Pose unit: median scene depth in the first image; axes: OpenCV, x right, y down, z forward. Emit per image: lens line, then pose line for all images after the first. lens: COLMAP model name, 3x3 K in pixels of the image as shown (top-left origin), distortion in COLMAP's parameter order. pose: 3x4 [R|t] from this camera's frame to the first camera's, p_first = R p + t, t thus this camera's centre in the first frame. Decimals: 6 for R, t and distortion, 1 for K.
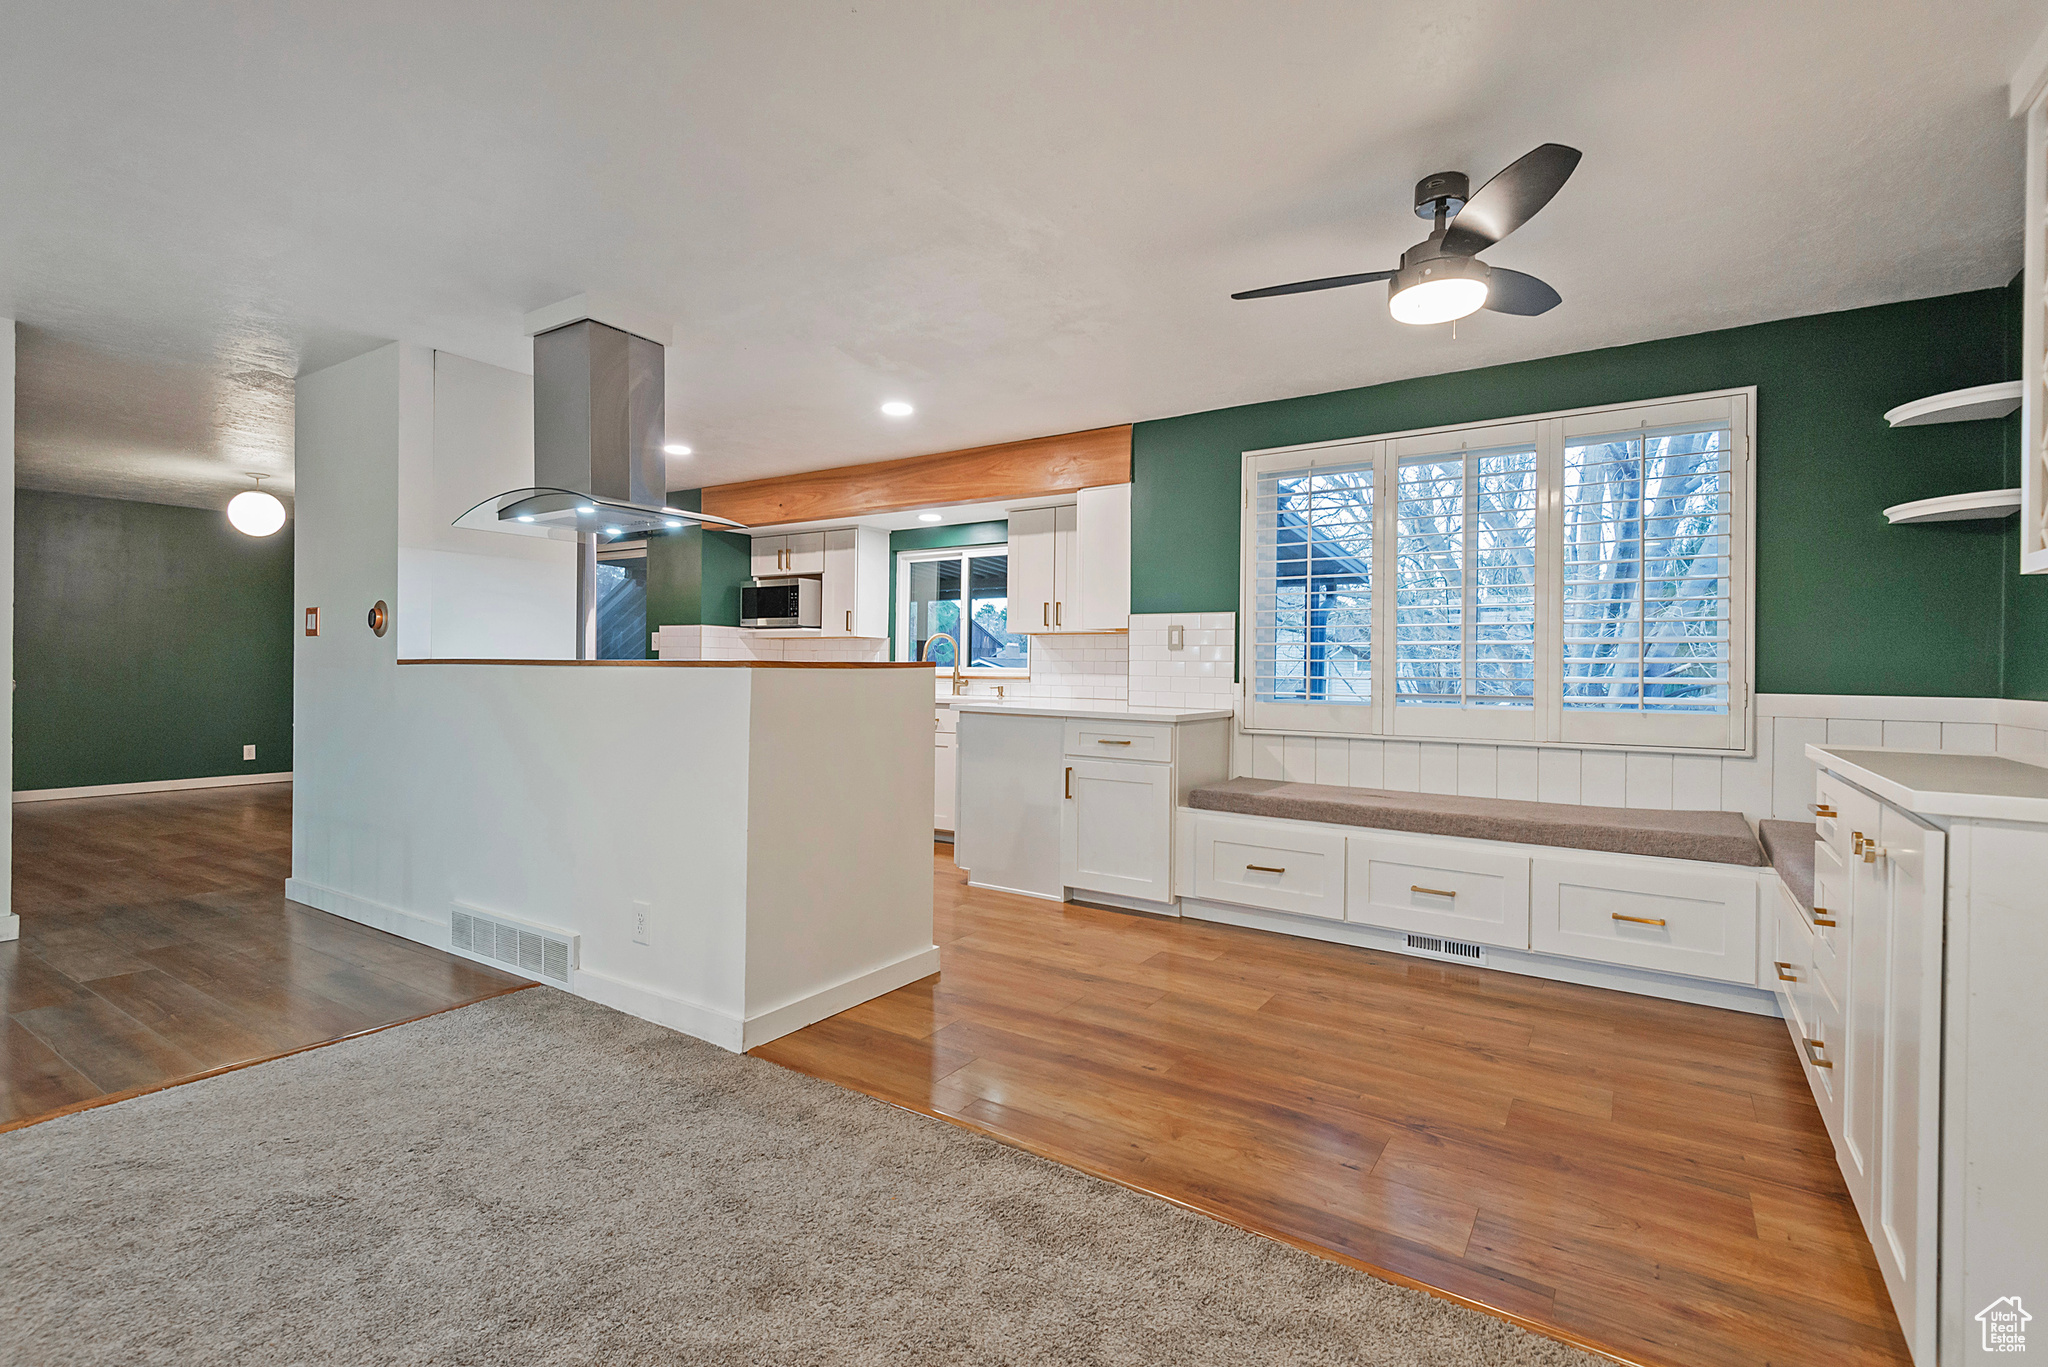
lens RADIAL K [[943.6, 0, 1011.8], [0, 943.6, 663.8], [0, 0, 1]] dist [0.031344, -0.024583]
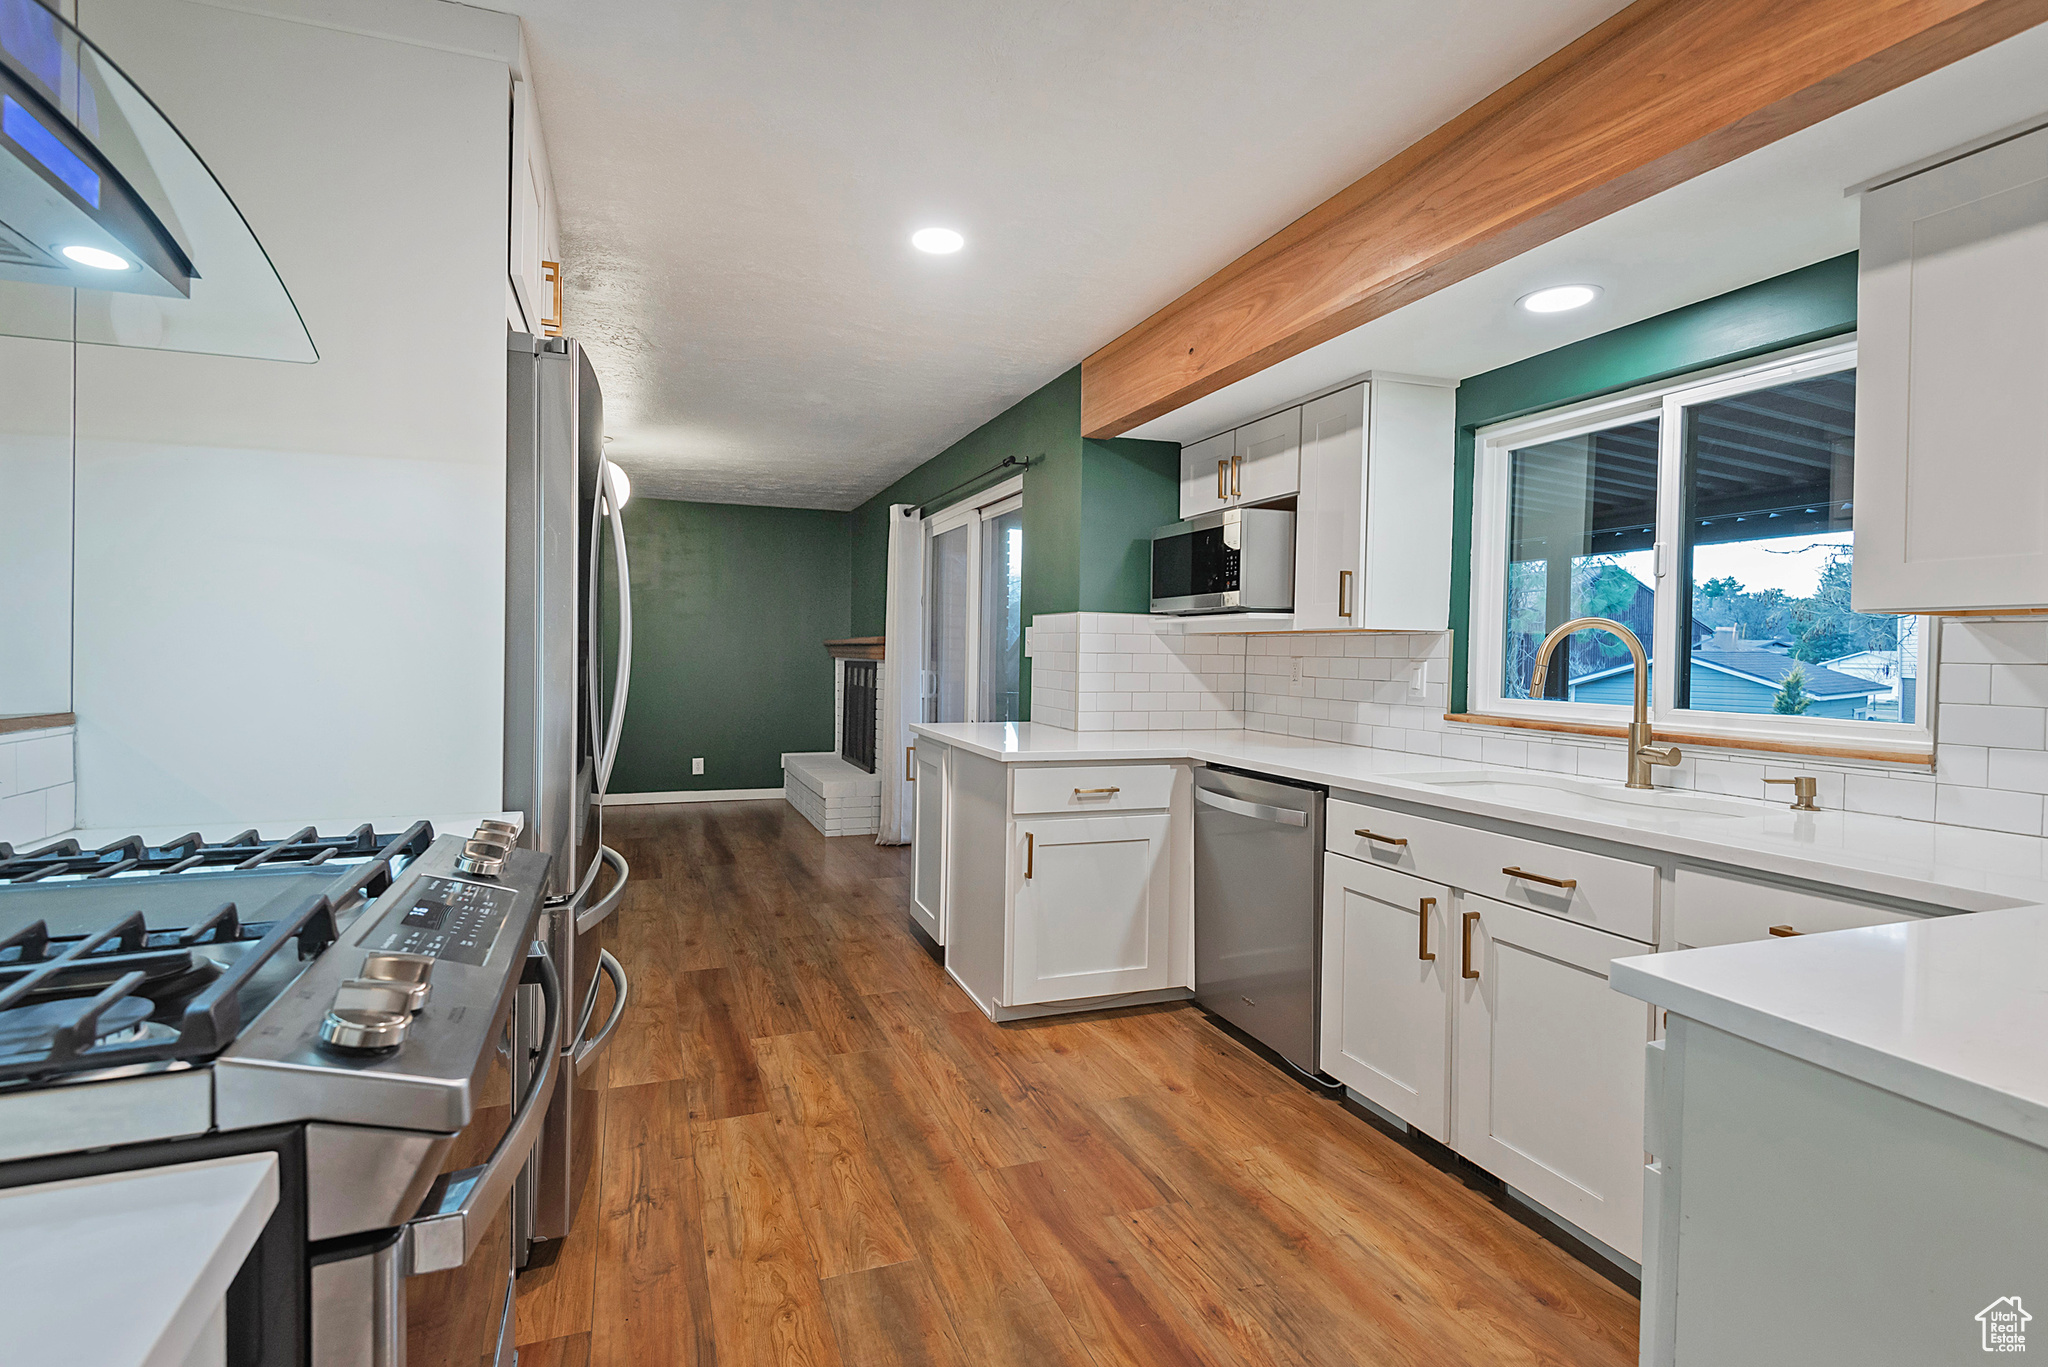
lens RADIAL K [[943.6, 0, 1011.8], [0, 943.6, 663.8], [0, 0, 1]] dist [0.031344, -0.024583]
pose [[0.803422, 0.008476, -0.595350, -0.033721], [-0.001682, 0.999927, 0.011967, -0.017617], [0.595408, -0.008613, 0.803377, 0.537058]]
